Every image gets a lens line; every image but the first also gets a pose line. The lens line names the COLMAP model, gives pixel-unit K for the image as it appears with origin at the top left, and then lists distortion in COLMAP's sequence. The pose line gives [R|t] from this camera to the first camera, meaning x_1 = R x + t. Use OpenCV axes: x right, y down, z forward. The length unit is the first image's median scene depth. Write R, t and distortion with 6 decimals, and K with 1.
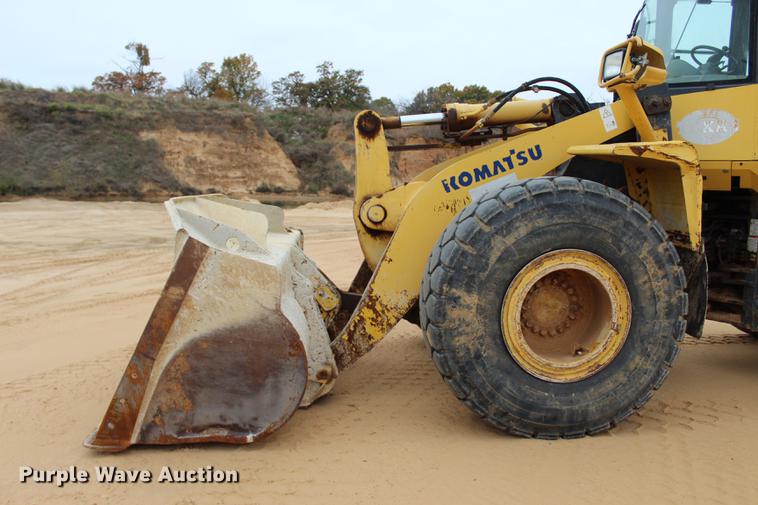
lens RADIAL K [[633.1, 0, 378.4], [0, 633.1, 260.0], [0, 0, 1]] dist [-0.157871, 0.136833]
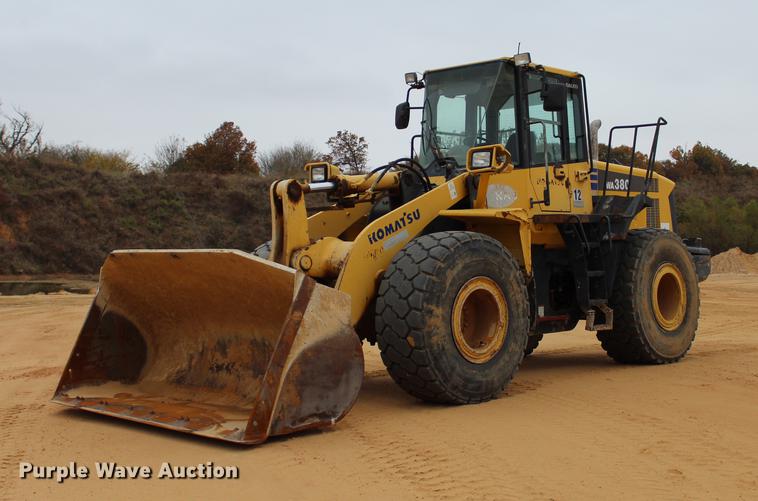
lens RADIAL K [[1075.3, 0, 379.0], [0, 1075.3, 250.5], [0, 0, 1]] dist [-0.132563, -0.005692]
pose [[0.749699, -0.016478, 0.661574, -1.671869], [0.092872, 0.992416, -0.080525, 0.111349], [-0.655230, 0.121811, 0.745544, -0.864909]]
